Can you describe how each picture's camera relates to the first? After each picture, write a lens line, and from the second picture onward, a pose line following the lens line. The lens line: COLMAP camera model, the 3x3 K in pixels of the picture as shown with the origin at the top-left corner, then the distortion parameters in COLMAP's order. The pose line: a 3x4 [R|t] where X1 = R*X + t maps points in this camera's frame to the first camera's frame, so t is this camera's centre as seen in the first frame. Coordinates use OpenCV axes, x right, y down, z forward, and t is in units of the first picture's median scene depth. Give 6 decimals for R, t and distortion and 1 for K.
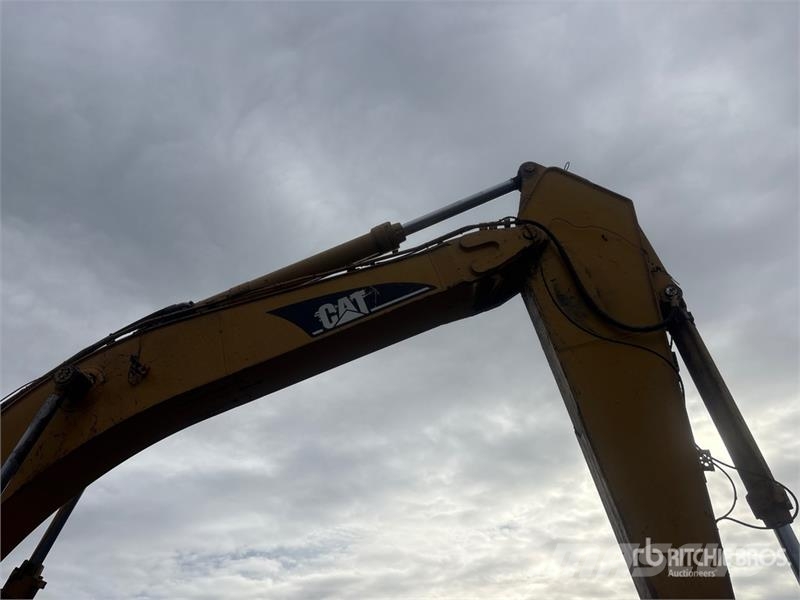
lens RADIAL K [[604.1, 0, 393.6], [0, 604.1, 304.2], [0, 0, 1]] dist [0.055525, -0.059985]
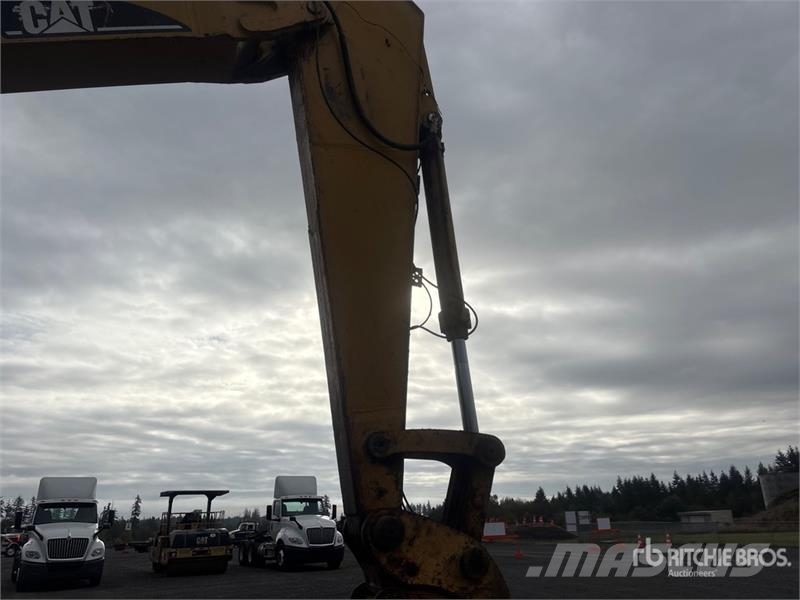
lens RADIAL K [[604.1, 0, 407.5], [0, 604.1, 301.9], [0, 0, 1]] dist [0.055525, -0.059985]
pose [[0.879233, 0.165682, 0.446652, 0.019168], [-0.282803, 0.936022, 0.209488, 0.058178], [-0.383368, -0.310504, 0.869837, 0.046686]]
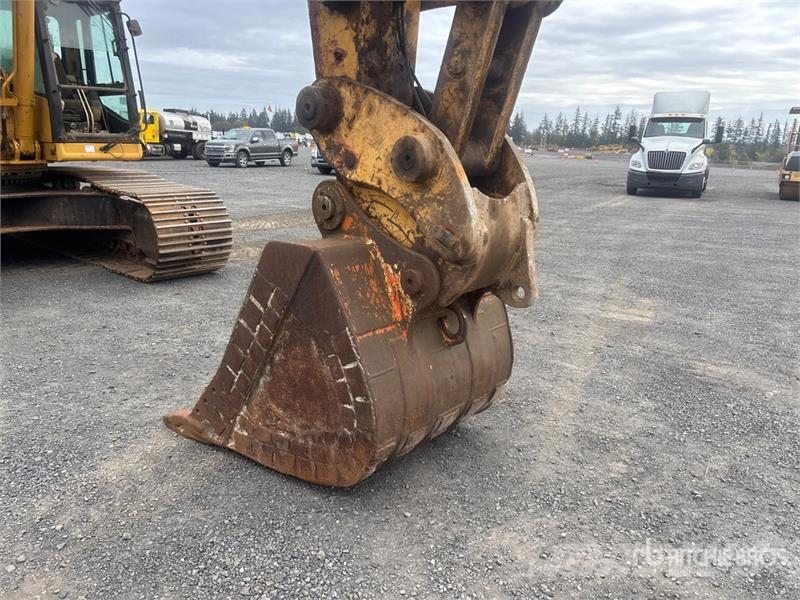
lens RADIAL K [[604.1, 0, 403.2], [0, 604.1, 304.6], [0, 0, 1]] dist [0.055525, -0.059985]
pose [[0.859728, 0.188849, -0.474556, 0.651413], [0.254313, 0.647485, 0.718392, 0.205397], [0.442935, -0.738308, 0.508635, 0.218323]]
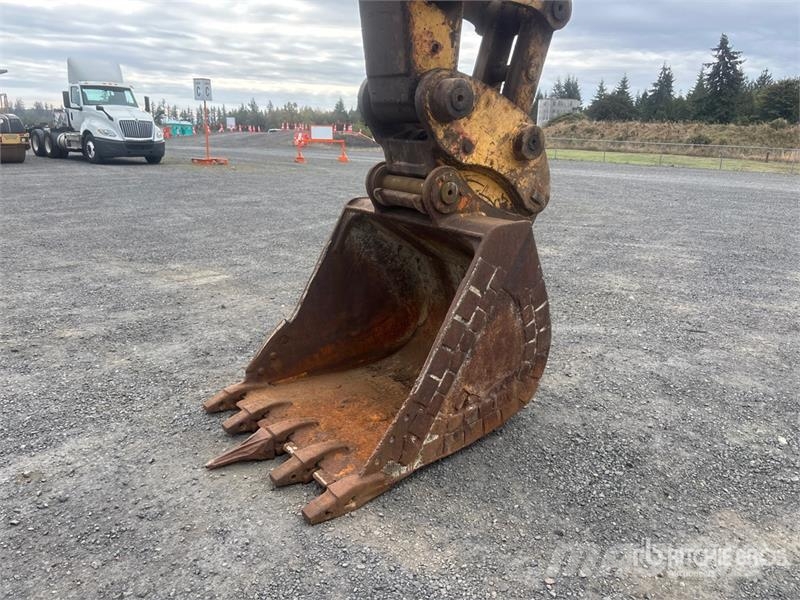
lens RADIAL K [[604.1, 0, 402.4], [0, 604.1, 300.6], [0, 0, 1]] dist [0.055525, -0.059985]
pose [[0.691229, -0.151911, 0.706488, -0.078706], [-0.466126, 0.653347, 0.596543, 0.259452], [-0.552203, -0.741661, 0.380803, 0.251899]]
